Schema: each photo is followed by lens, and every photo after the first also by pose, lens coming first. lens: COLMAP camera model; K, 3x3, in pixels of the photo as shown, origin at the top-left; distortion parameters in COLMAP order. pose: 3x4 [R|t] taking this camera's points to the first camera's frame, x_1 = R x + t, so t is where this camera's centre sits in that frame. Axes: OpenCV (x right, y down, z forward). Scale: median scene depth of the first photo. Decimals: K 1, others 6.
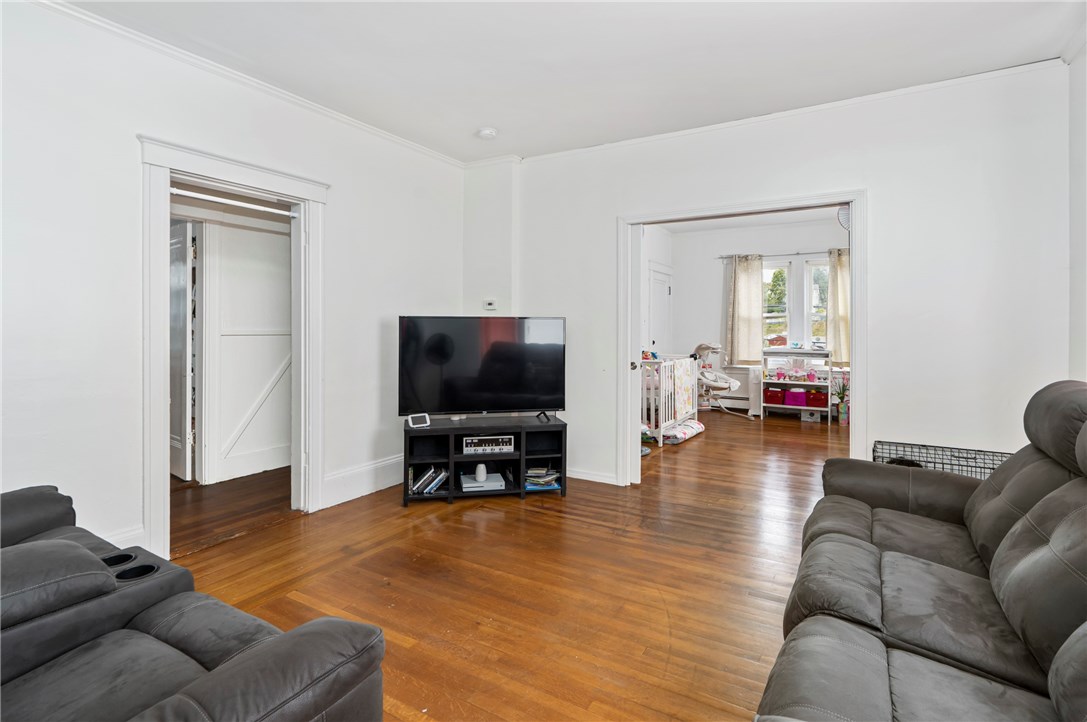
lens RADIAL K [[548.1, 0, 535.8], [0, 548.1, 325.1], [0, 0, 1]] dist [0.003018, 0.000076]
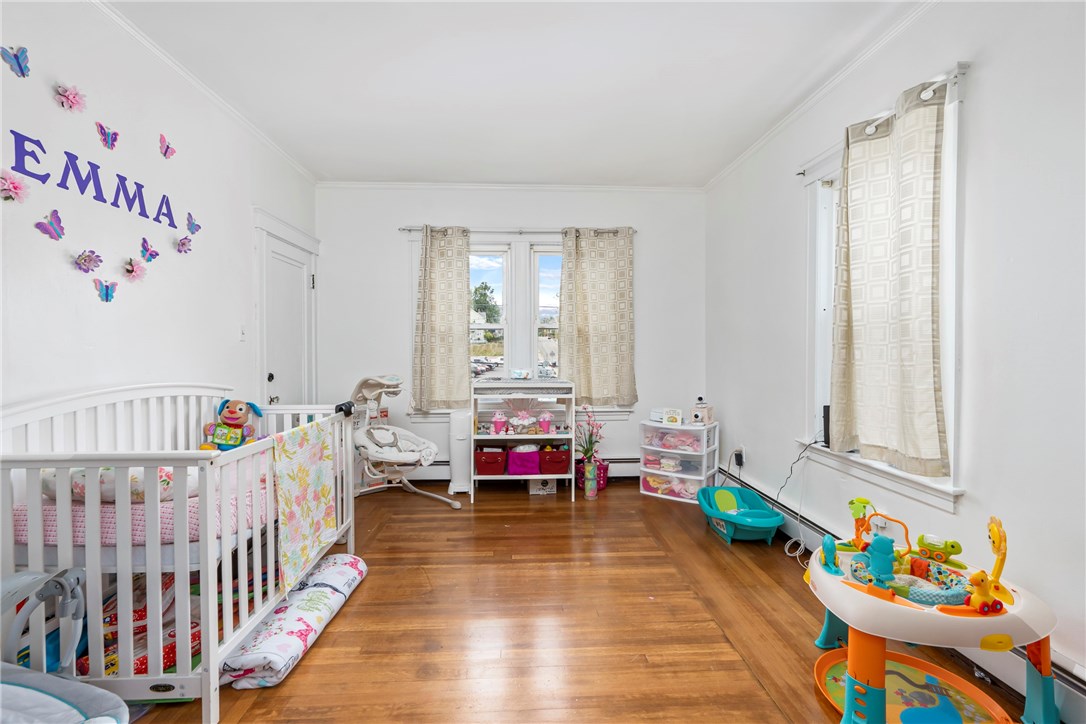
lens RADIAL K [[503.8, 0, 543.4], [0, 503.8, 358.2], [0, 0, 1]] dist [-0.000173, -0.000183]
pose [[0.833159, -0.014405, 0.552847, 0.181403], [0.002459, 0.999747, 0.022343, 0.004596], [-0.553029, -0.017256, 0.832983, 0.518104]]
